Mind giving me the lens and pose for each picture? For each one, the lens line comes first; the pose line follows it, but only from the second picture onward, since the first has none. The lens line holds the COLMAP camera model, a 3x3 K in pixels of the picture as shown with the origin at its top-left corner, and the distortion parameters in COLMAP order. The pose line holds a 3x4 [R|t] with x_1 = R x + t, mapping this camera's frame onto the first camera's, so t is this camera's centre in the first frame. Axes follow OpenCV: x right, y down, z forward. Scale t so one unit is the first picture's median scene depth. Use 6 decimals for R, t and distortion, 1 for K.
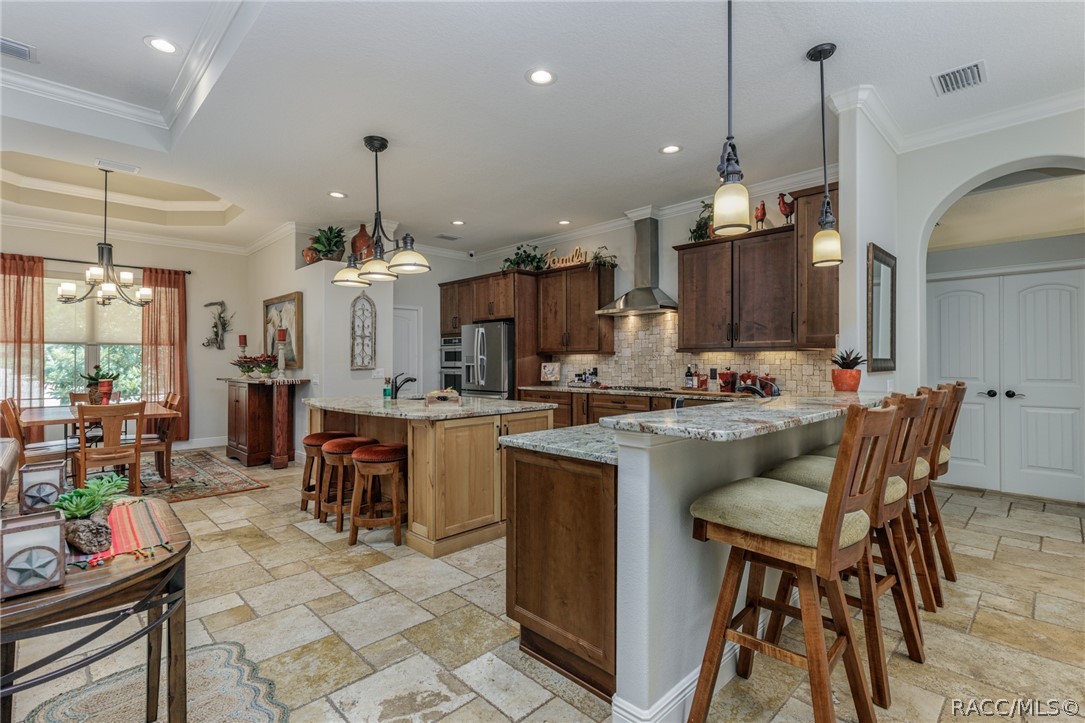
lens RADIAL K [[510.8, 0, 579.7], [0, 510.8, 356.3], [0, 0, 1]] dist [-0.000210, 0.000269]
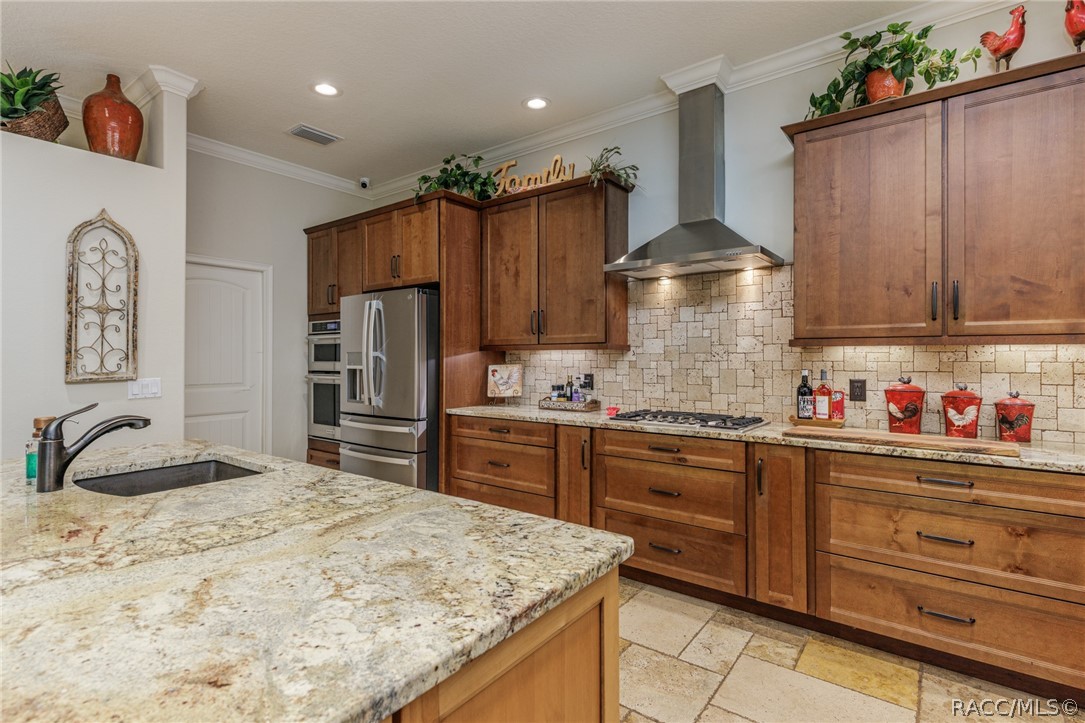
lens RADIAL K [[510.8, 0, 579.7], [0, 510.8, 356.3], [0, 0, 1]] dist [-0.000210, 0.000269]
pose [[0.988011, 0.002119, 0.154371, -0.064390], [-0.003064, 0.999978, 0.005883, -0.000373], [-0.154355, -0.006285, 0.987995, 0.441265]]
